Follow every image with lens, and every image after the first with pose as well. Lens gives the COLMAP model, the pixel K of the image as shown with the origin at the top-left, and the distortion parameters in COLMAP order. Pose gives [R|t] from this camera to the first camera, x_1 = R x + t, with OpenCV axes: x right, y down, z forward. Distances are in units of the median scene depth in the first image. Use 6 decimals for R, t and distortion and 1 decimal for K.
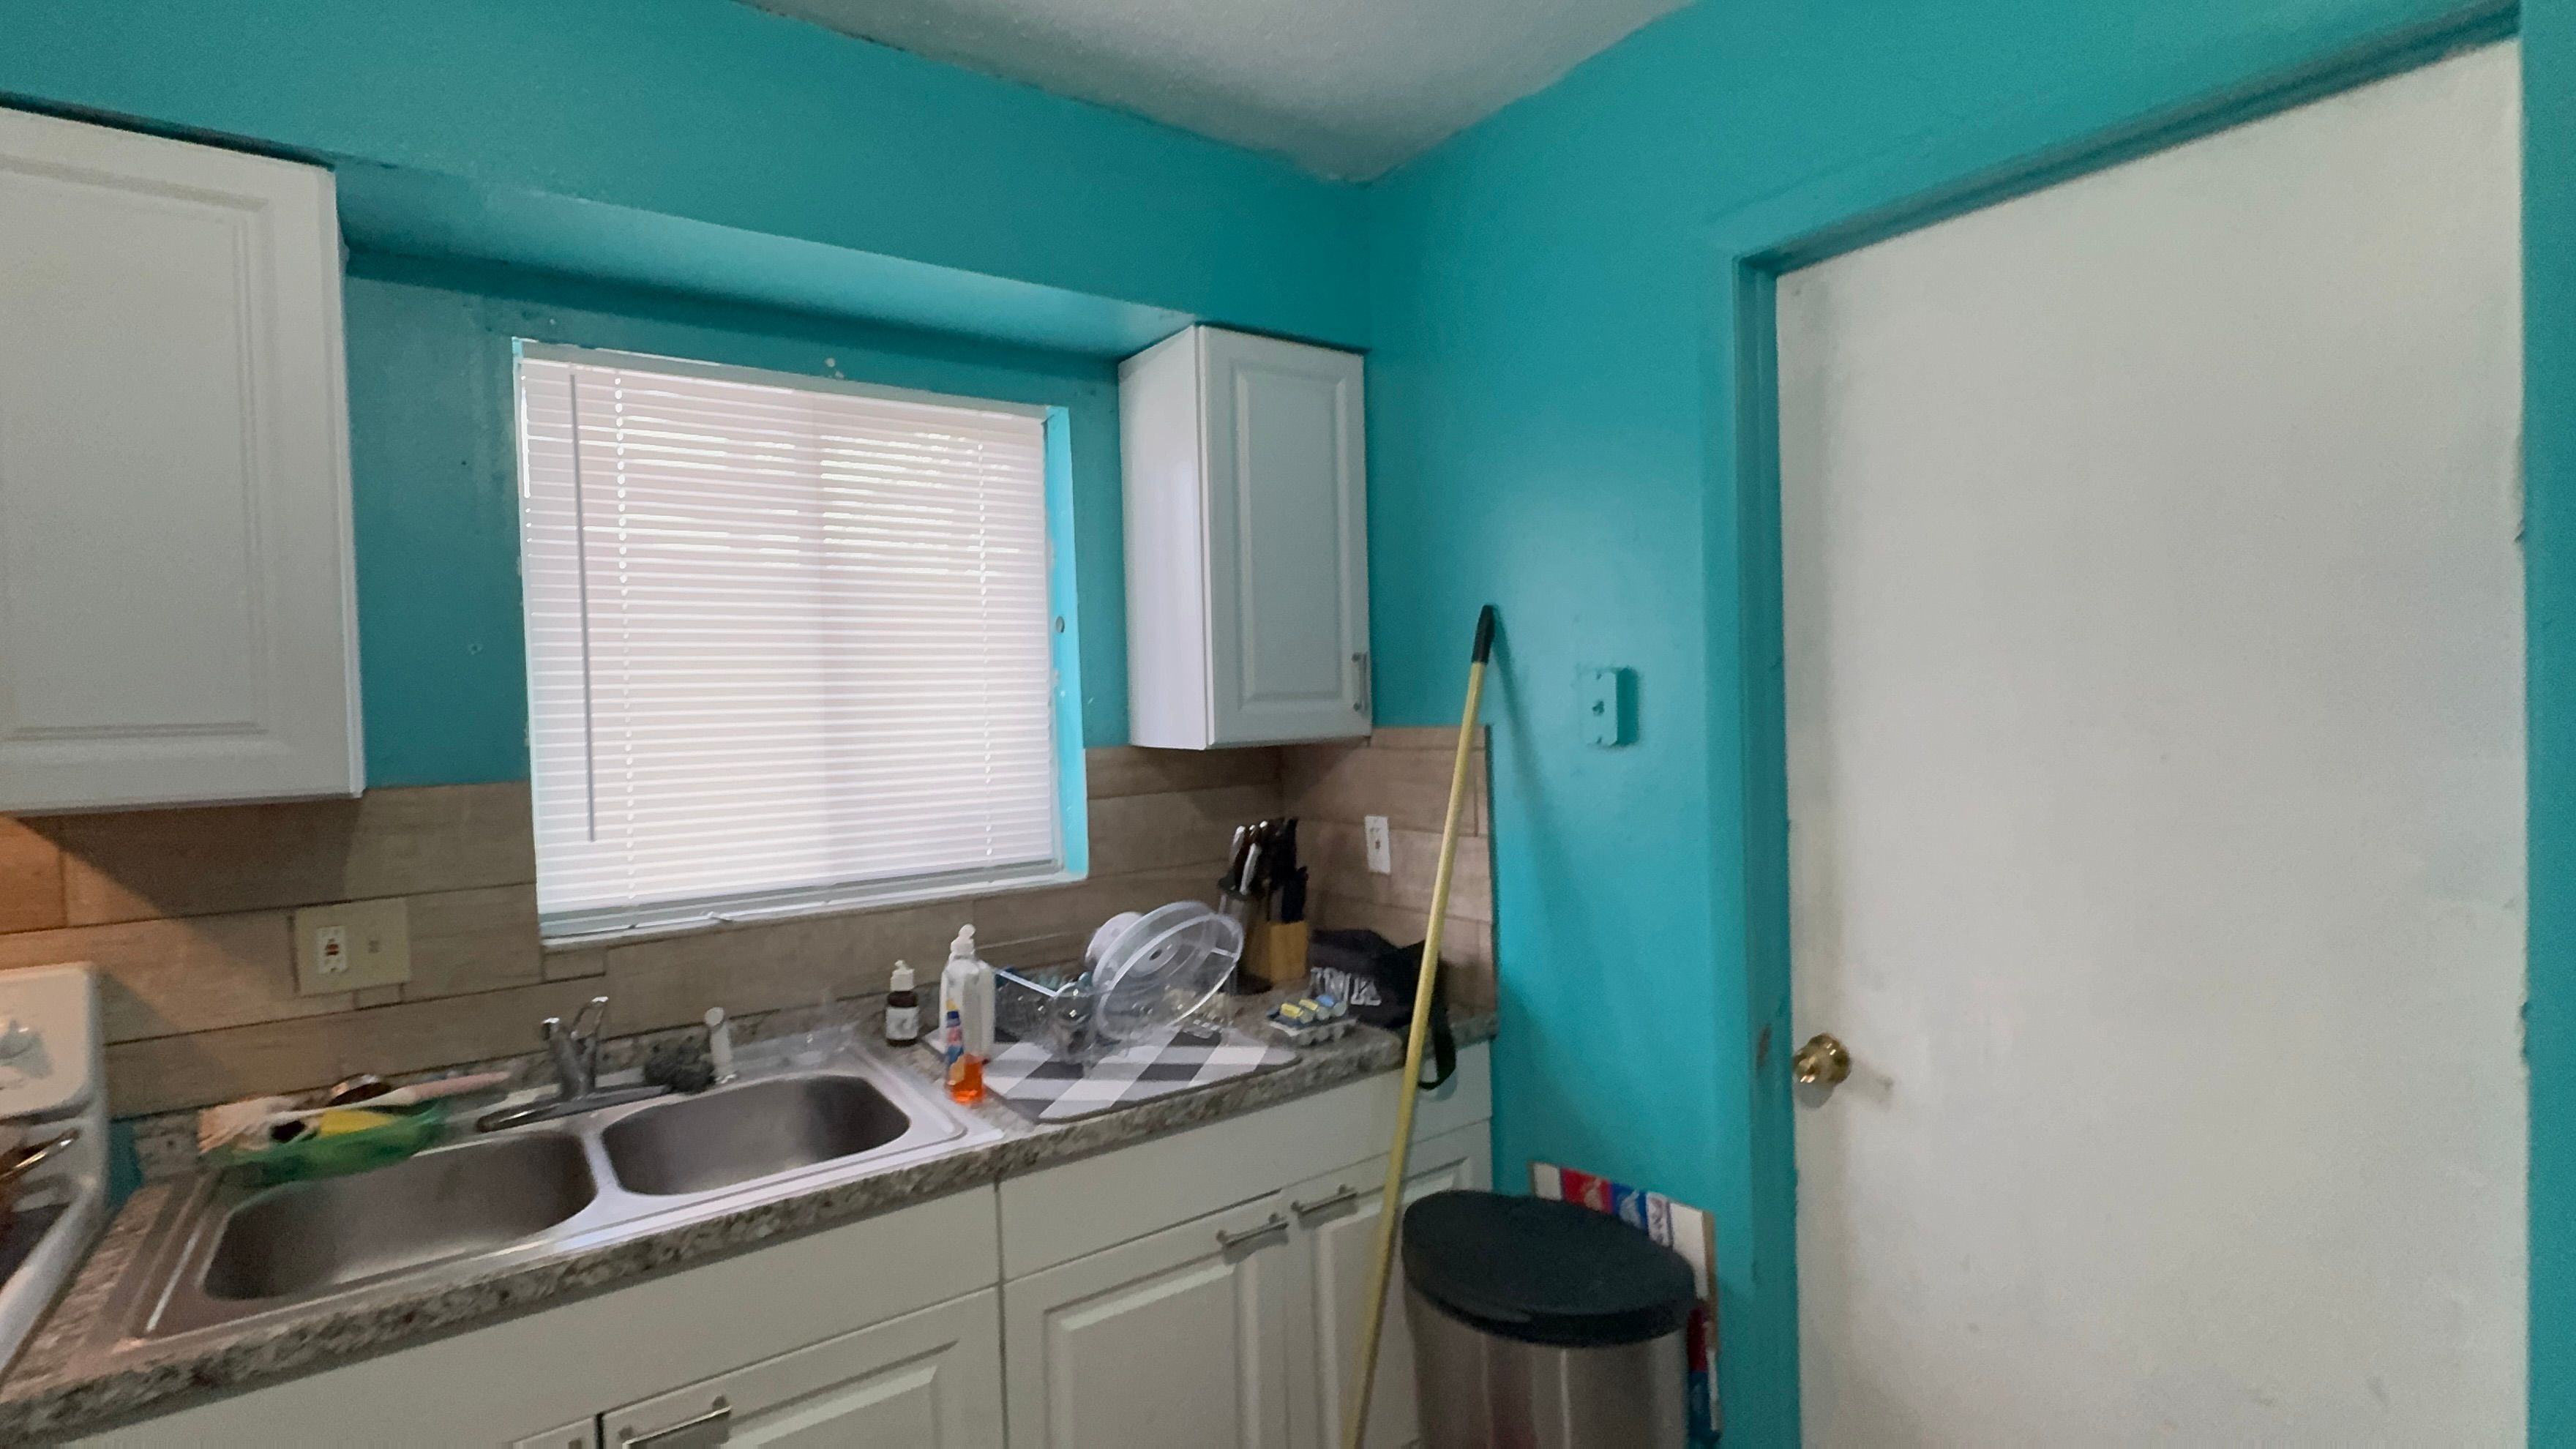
lens RADIAL K [[1180.1, 0, 1291.4], [0, 1180.1, 734.8], [0, 0, 1]] dist [-0.000933, -0.000621]
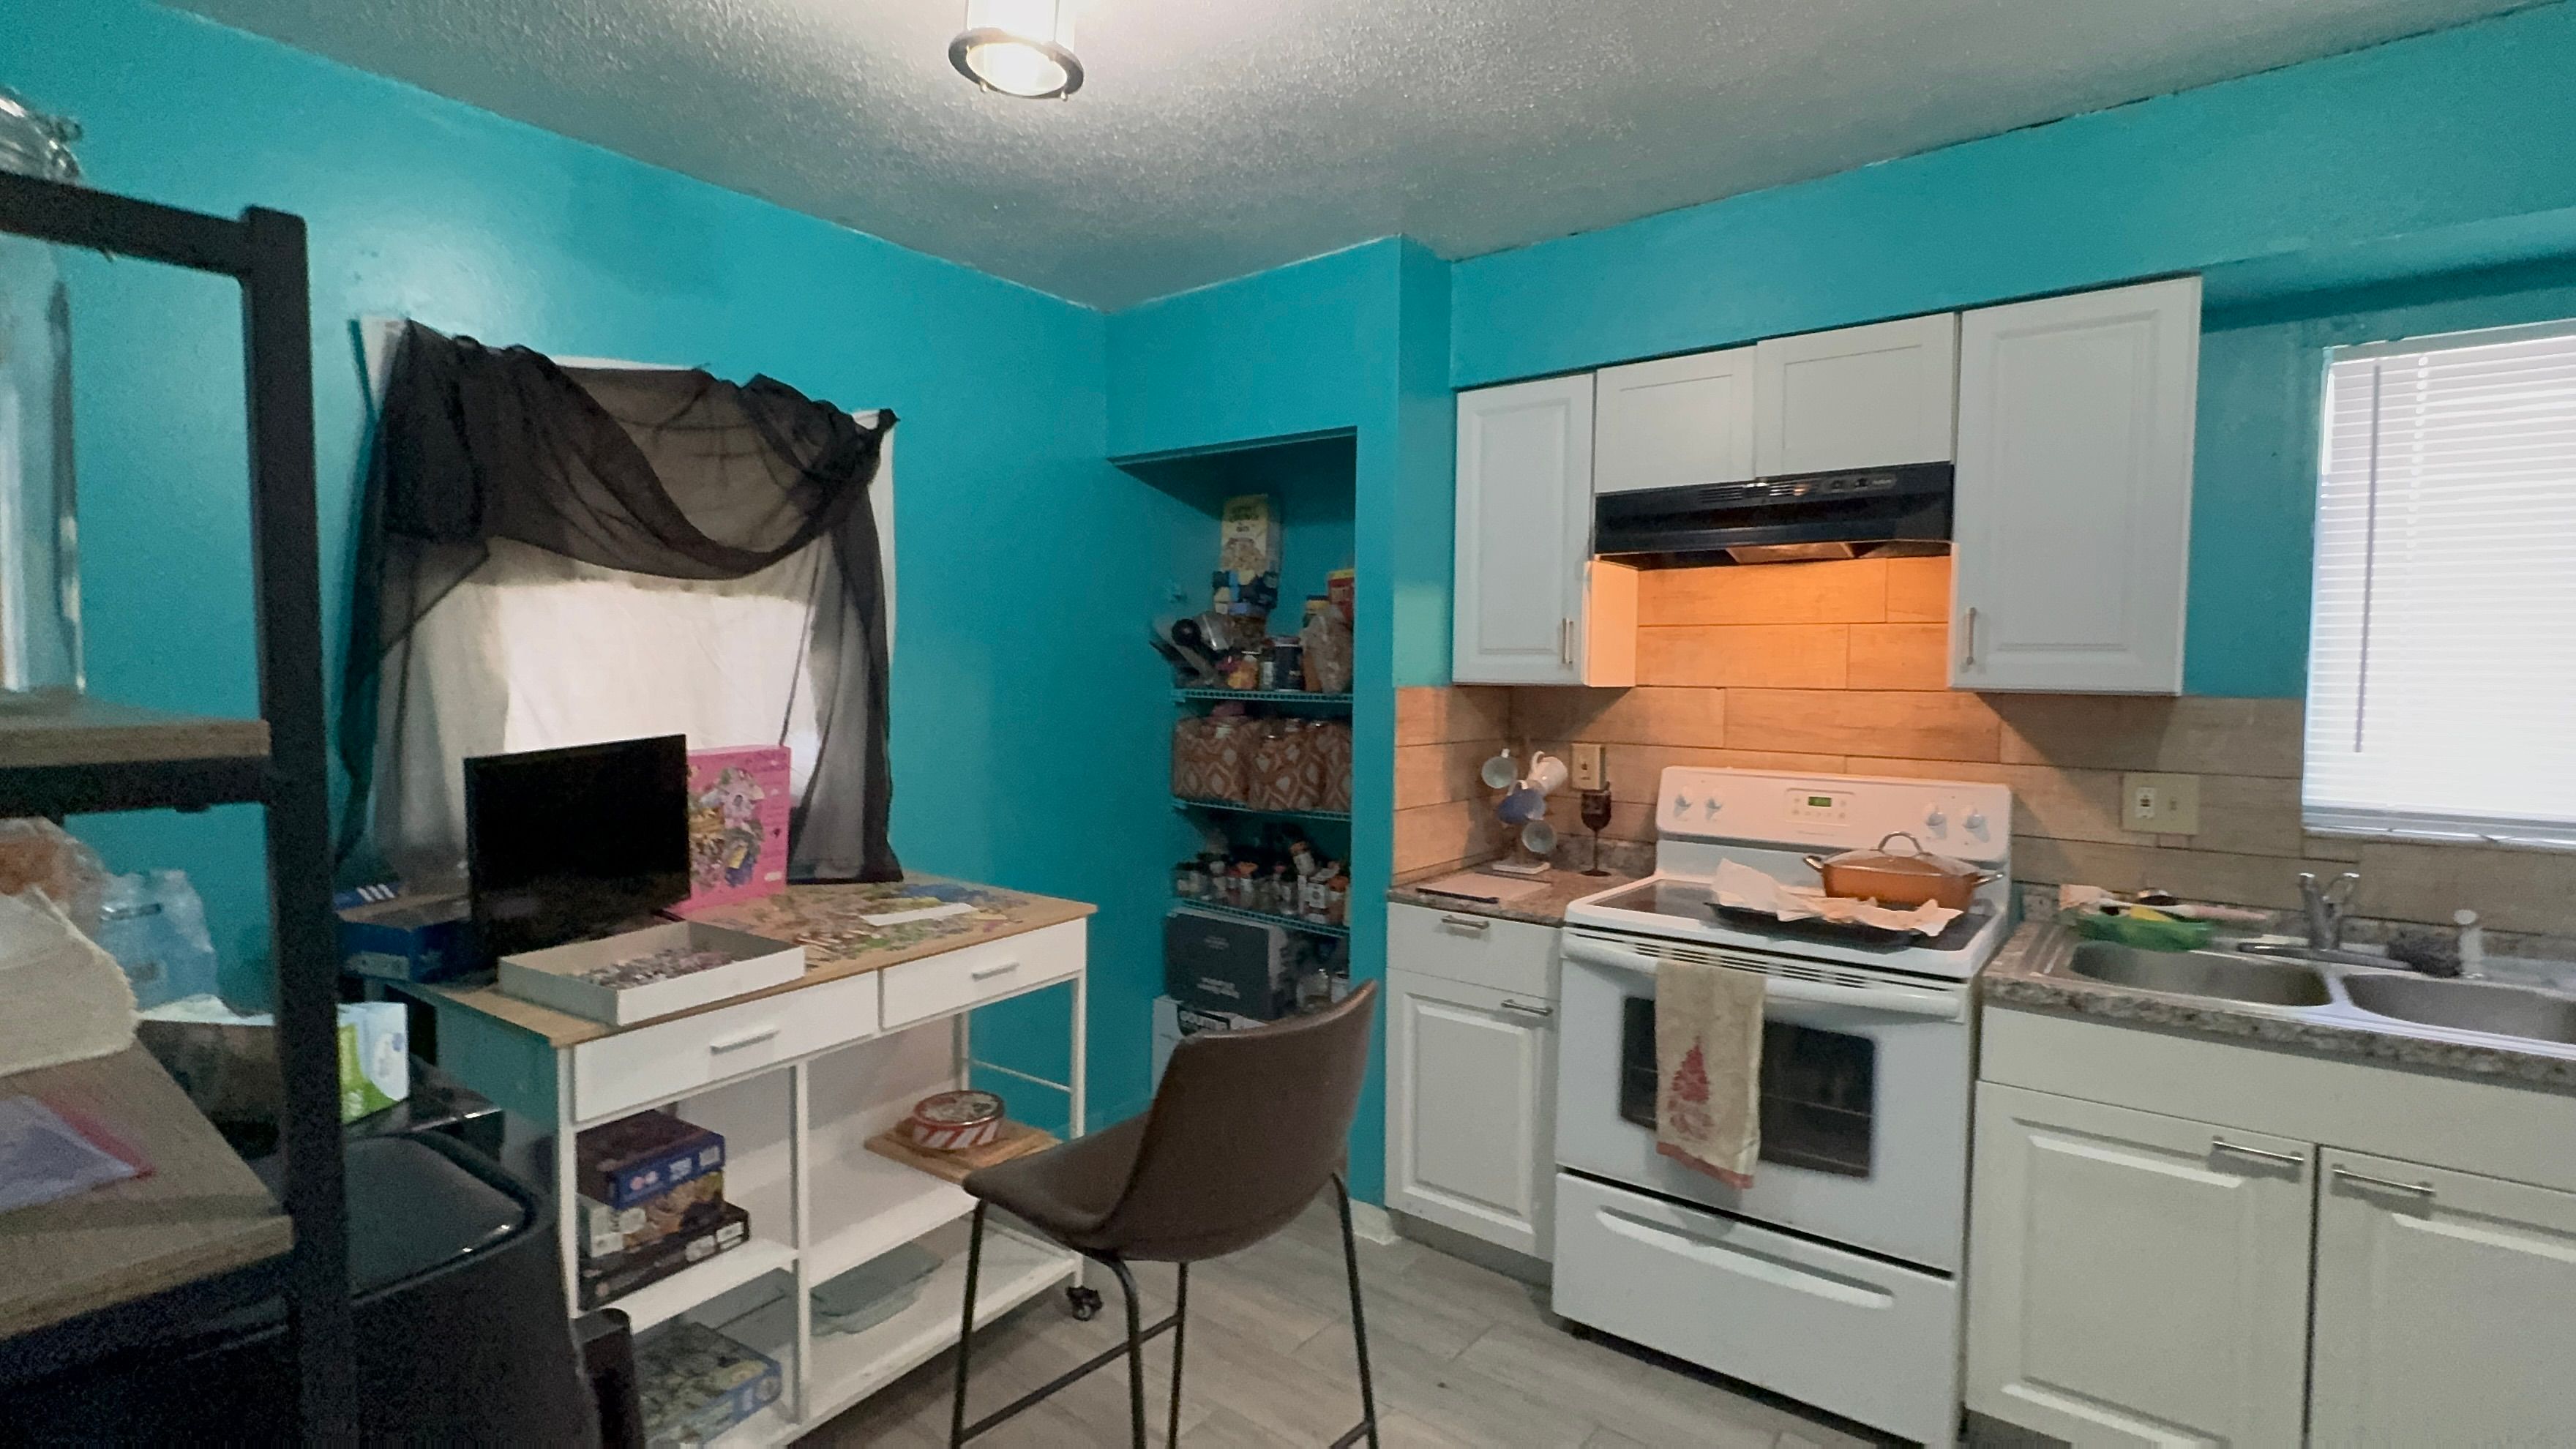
lens RADIAL K [[1180.1, 0, 1288.2], [0, 1180.1, 711.5], [0, 0, 1]] dist [-0.000933, -0.000621]
pose [[0.284490, 0.068352, -0.956239, 0.256381], [-0.051755, 0.997095, 0.055875, 0.038727], [0.957281, 0.033594, 0.287201, -0.410842]]
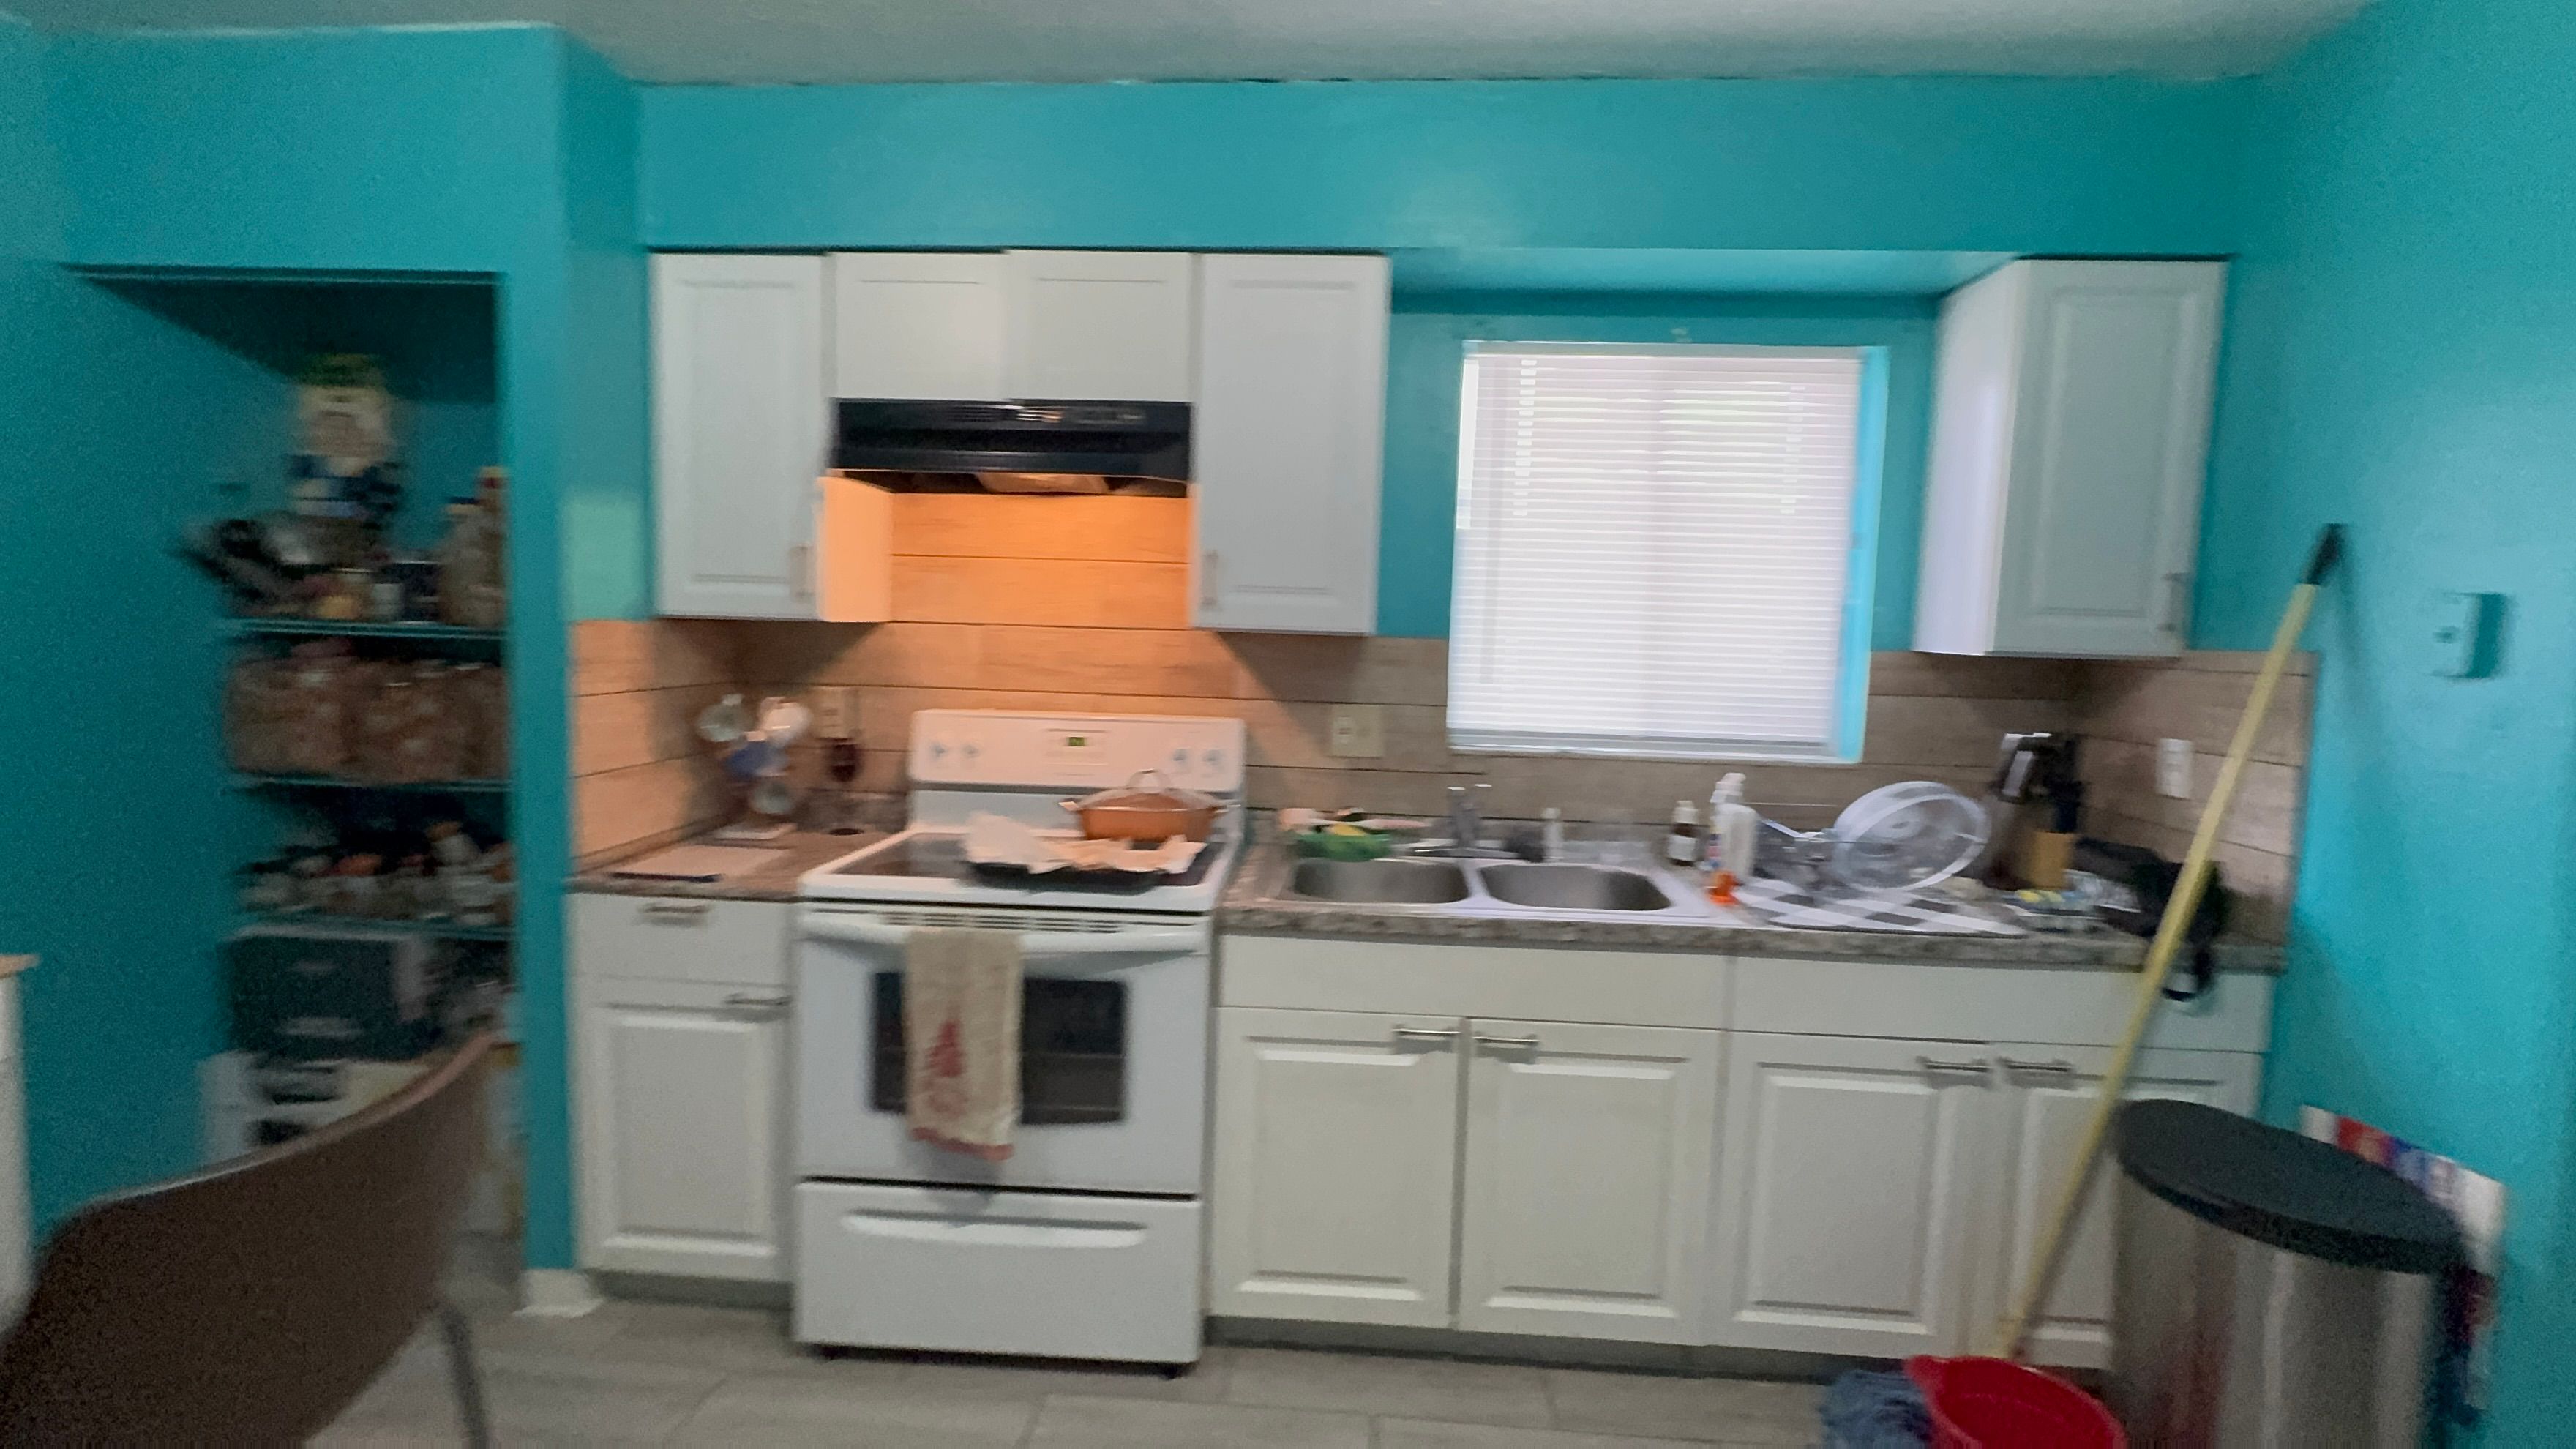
lens RADIAL K [[1180.1, 0, 1295.4], [0, 1180.1, 719.0], [0, 0, 1]] dist [-0.000933, -0.000621]
pose [[0.771578, 0.106698, -0.627123, 0.154660], [-0.073375, 0.994181, 0.078871, 0.036793], [0.631889, -0.014840, 0.774917, -0.298108]]
